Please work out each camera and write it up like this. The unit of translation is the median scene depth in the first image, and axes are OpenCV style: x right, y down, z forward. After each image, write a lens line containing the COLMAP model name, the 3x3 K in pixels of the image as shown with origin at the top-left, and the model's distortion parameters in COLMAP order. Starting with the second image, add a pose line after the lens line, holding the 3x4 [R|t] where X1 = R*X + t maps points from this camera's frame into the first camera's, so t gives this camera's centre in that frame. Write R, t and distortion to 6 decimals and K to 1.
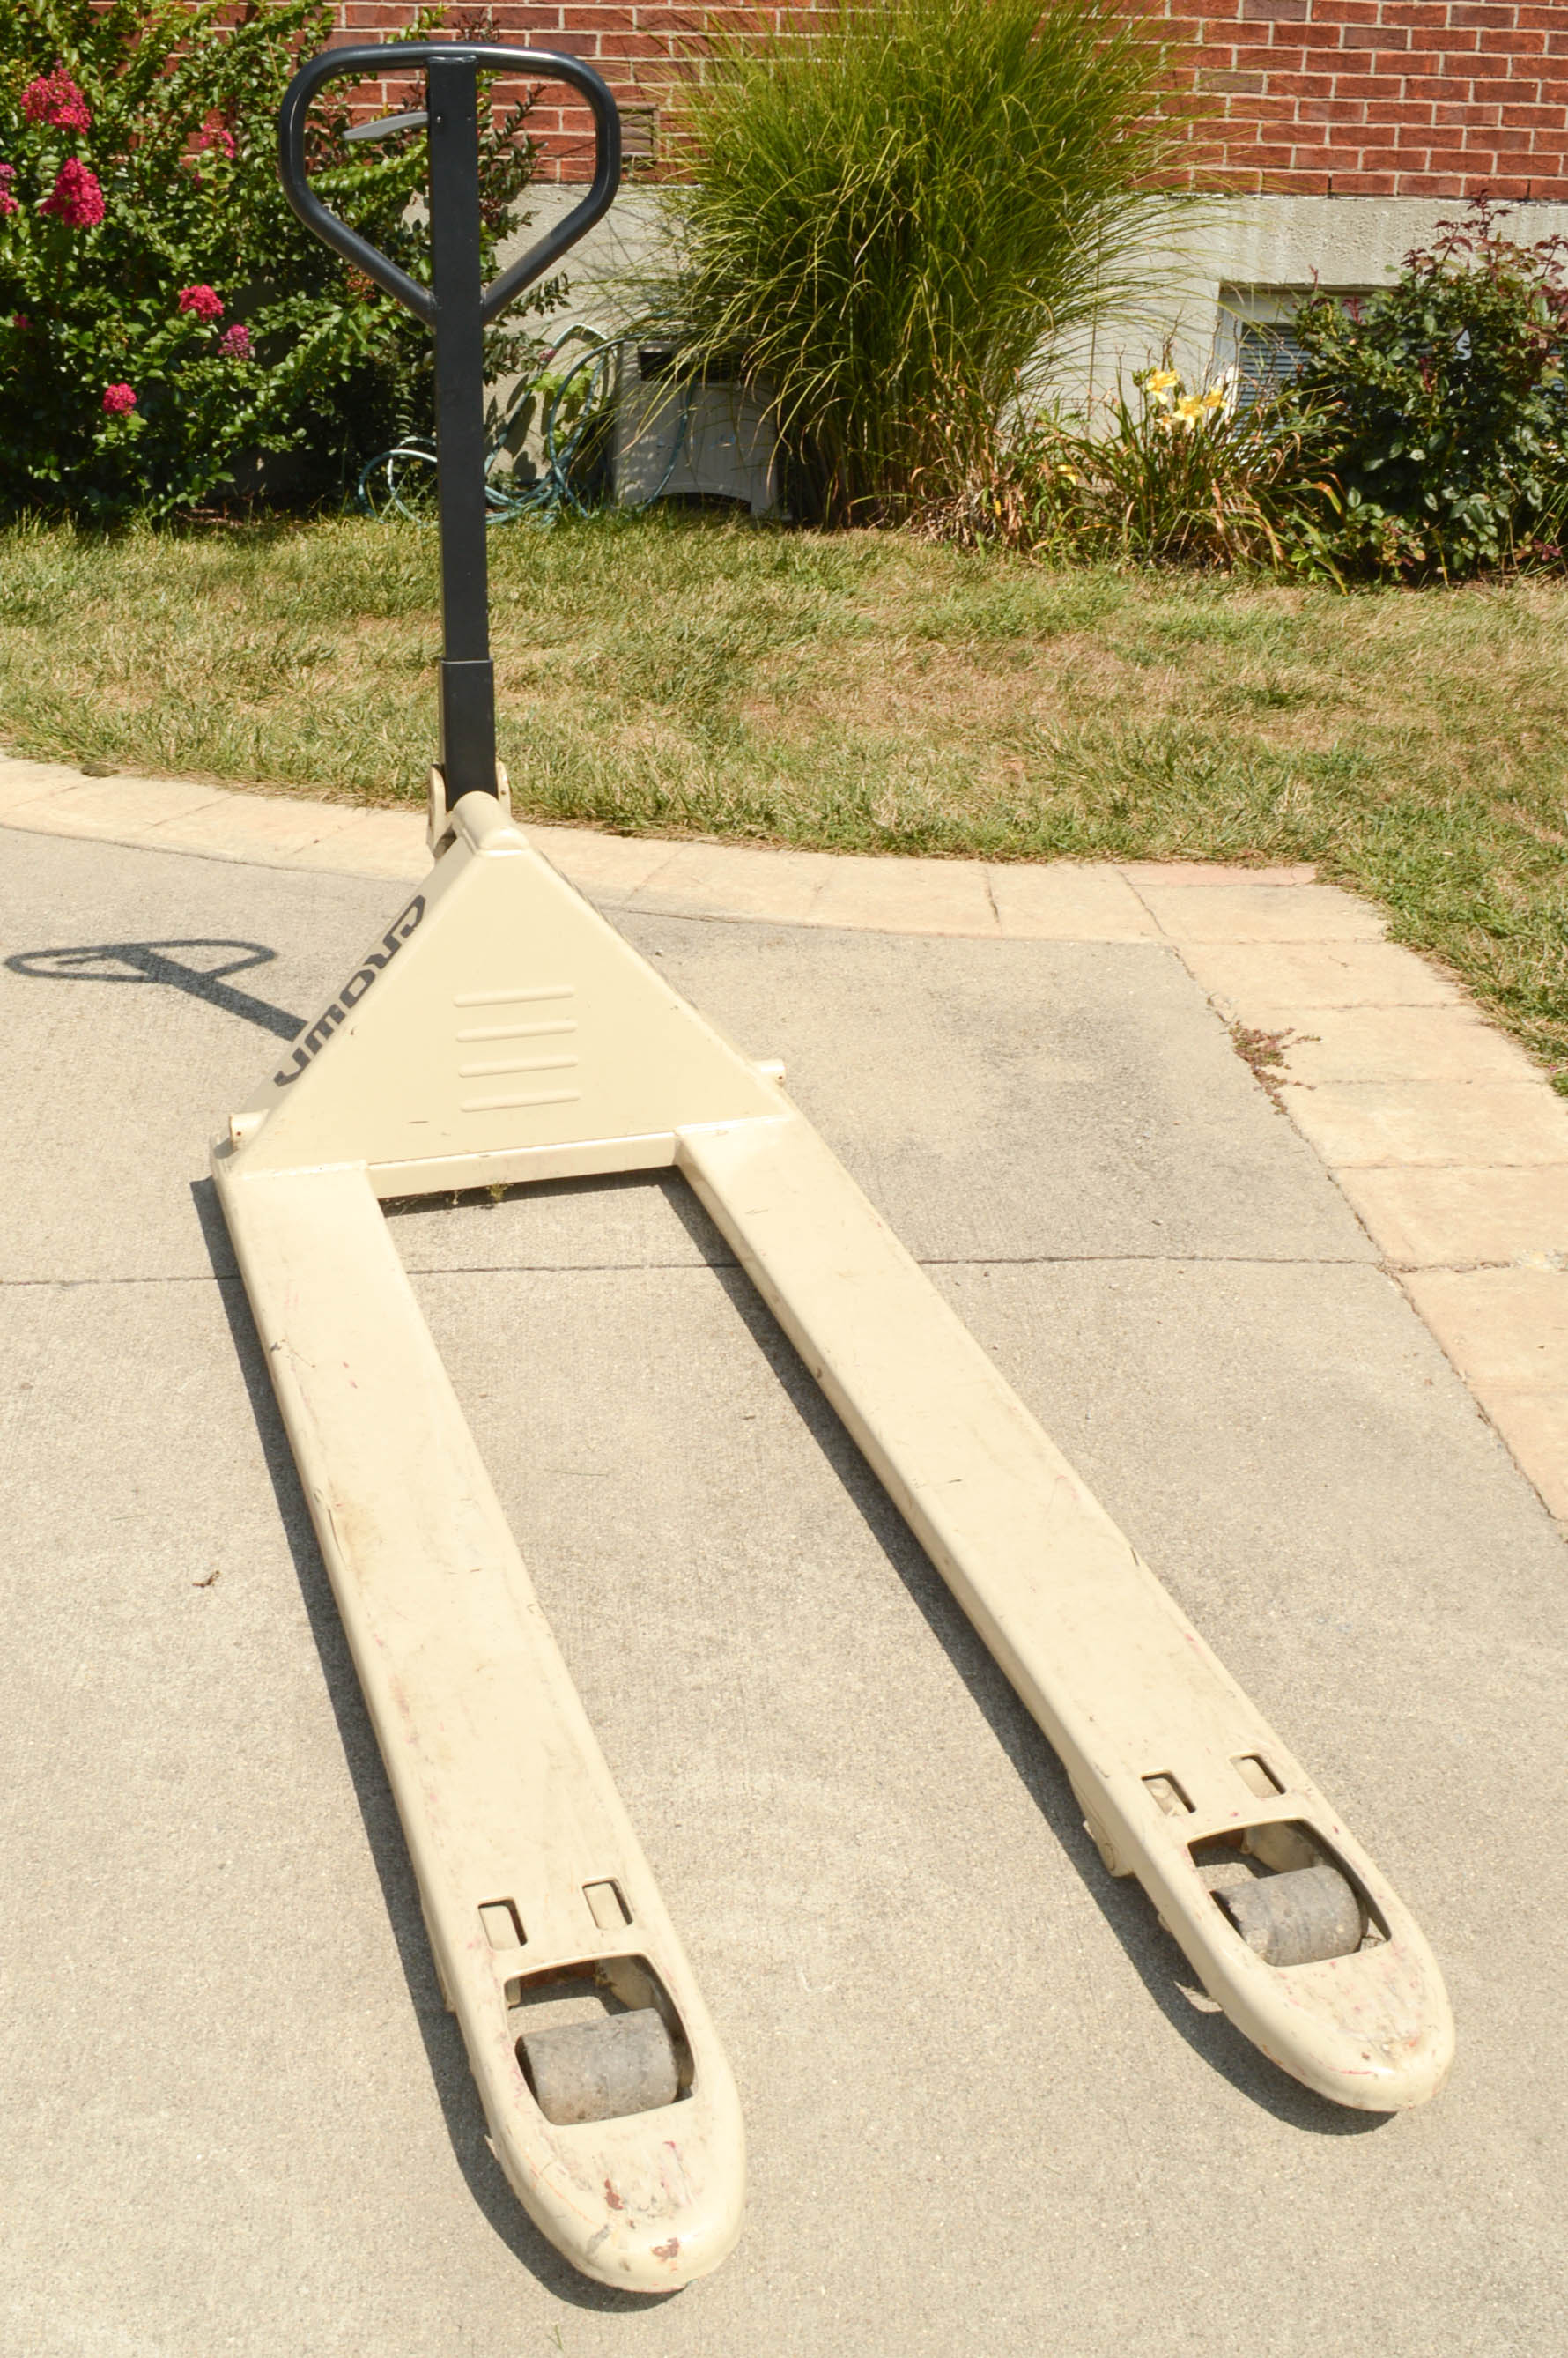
lens RADIAL K [[2300.6, 0, 784.0], [0, 2300.6, 1179.0], [0, 0, 1]] dist [-0.060287, 0.001886]
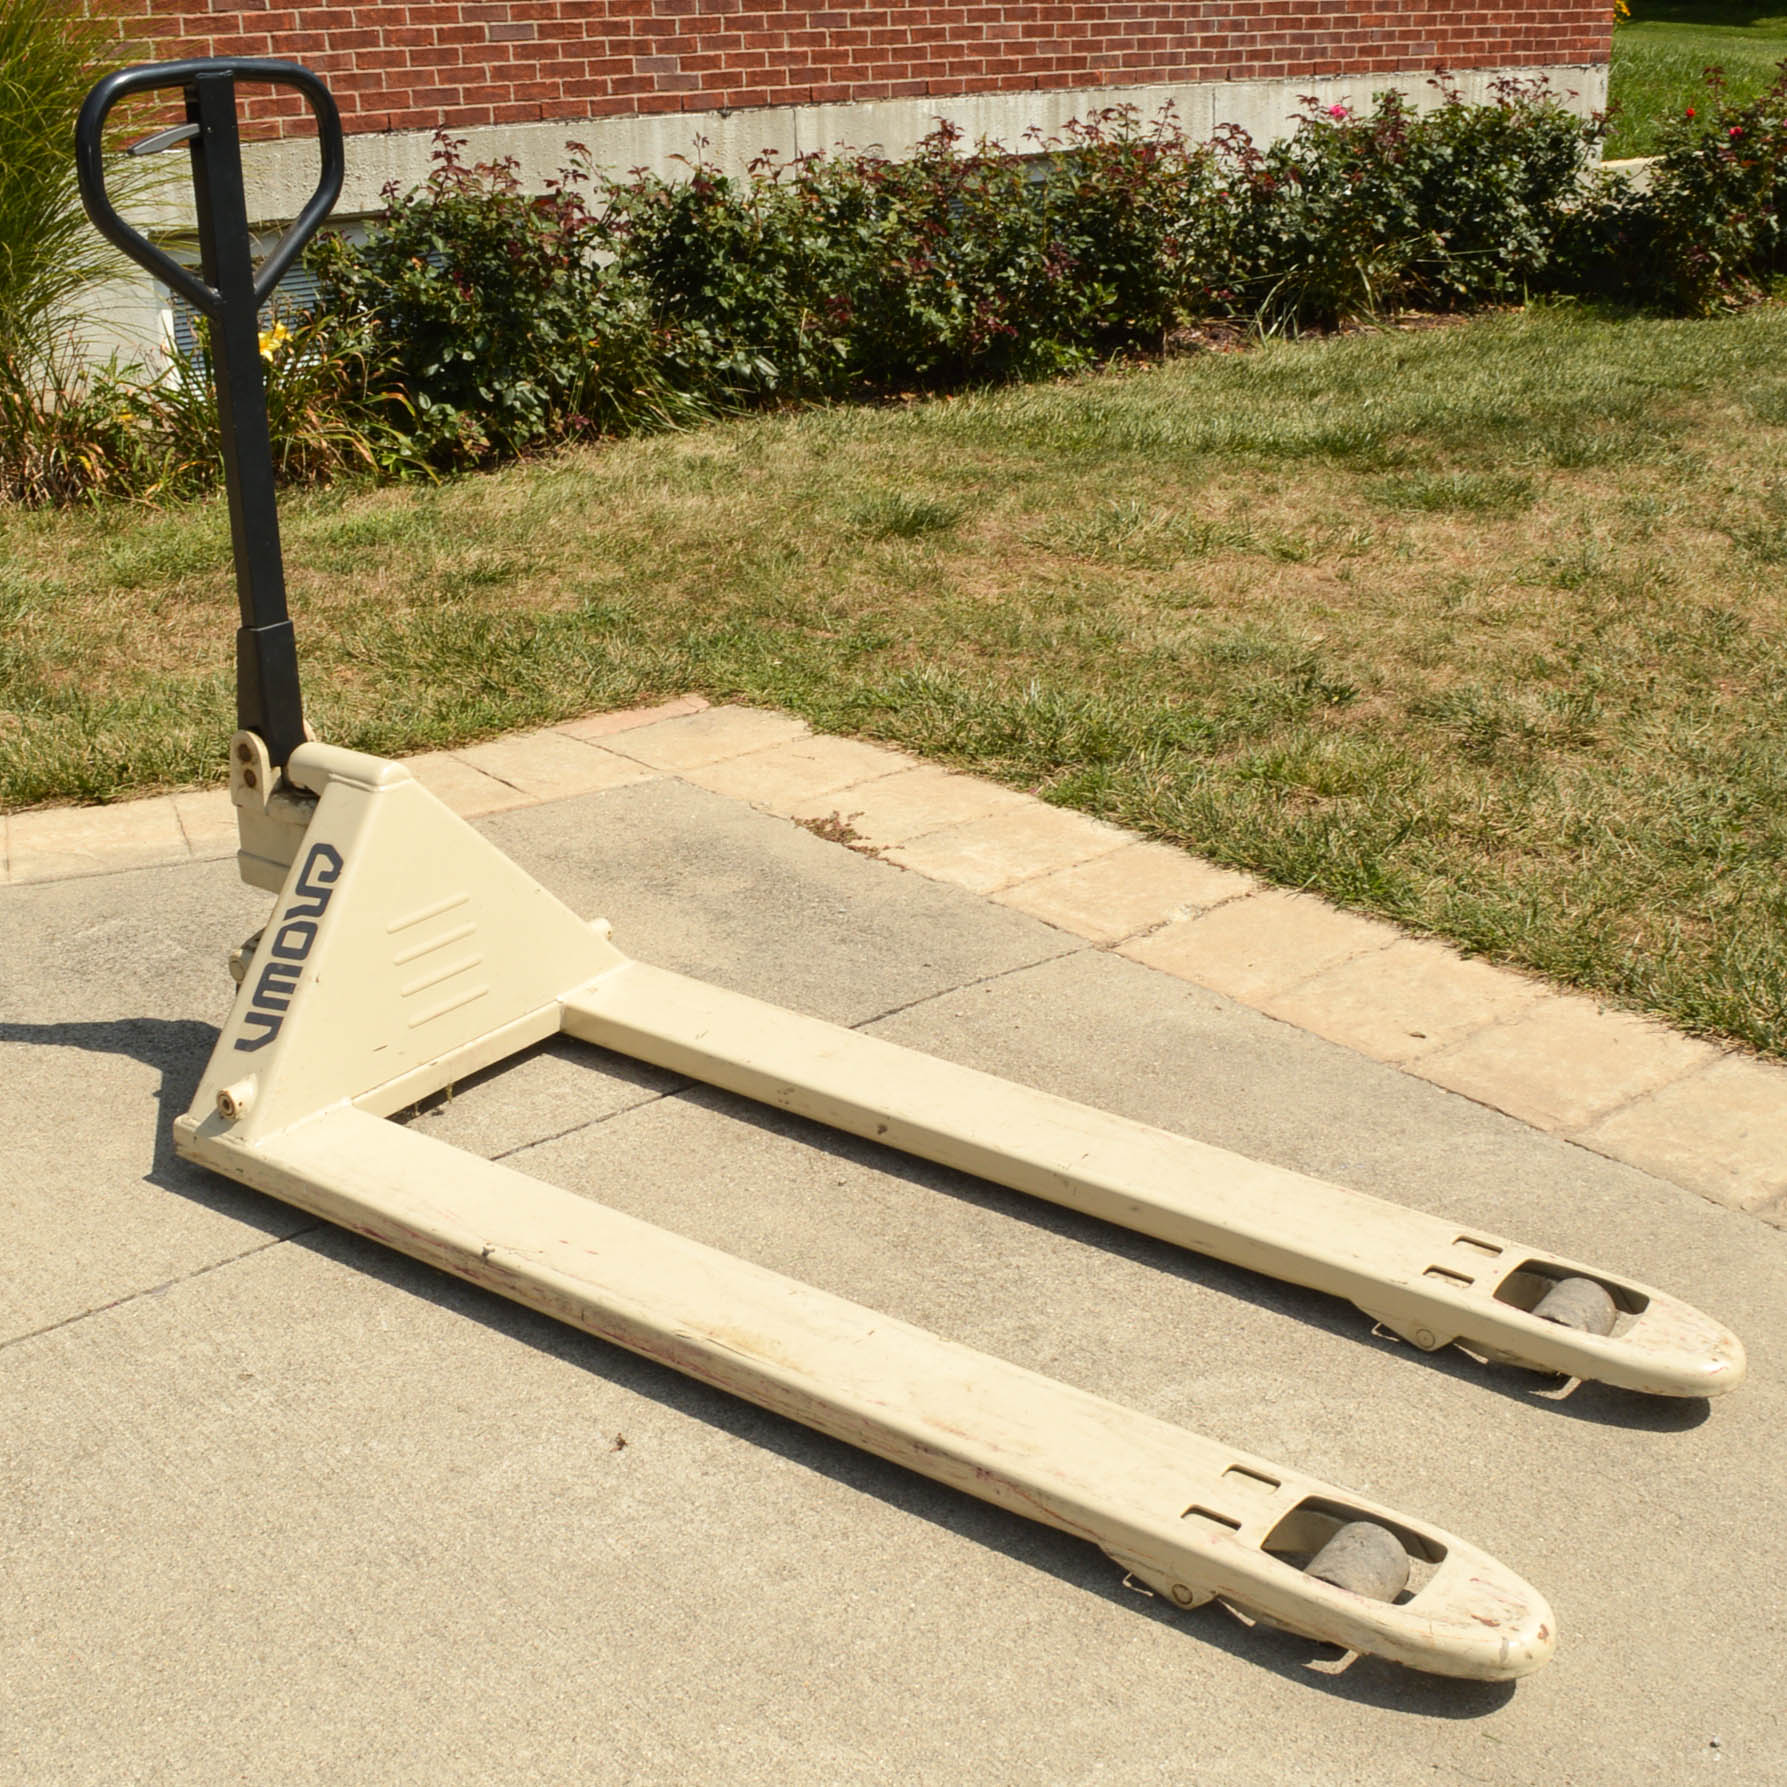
lens RADIAL K [[2167.2, 0, 893.5], [0, 2167.2, 893.5], [0, 0, 1]] dist [-0.050594, -0.035992]
pose [[0.824781, -0.248119, 0.508107, -0.282795], [0.281369, 0.959527, 0.011827, -0.024004], [-0.490476, 0.133211, 0.861213, 0.008345]]
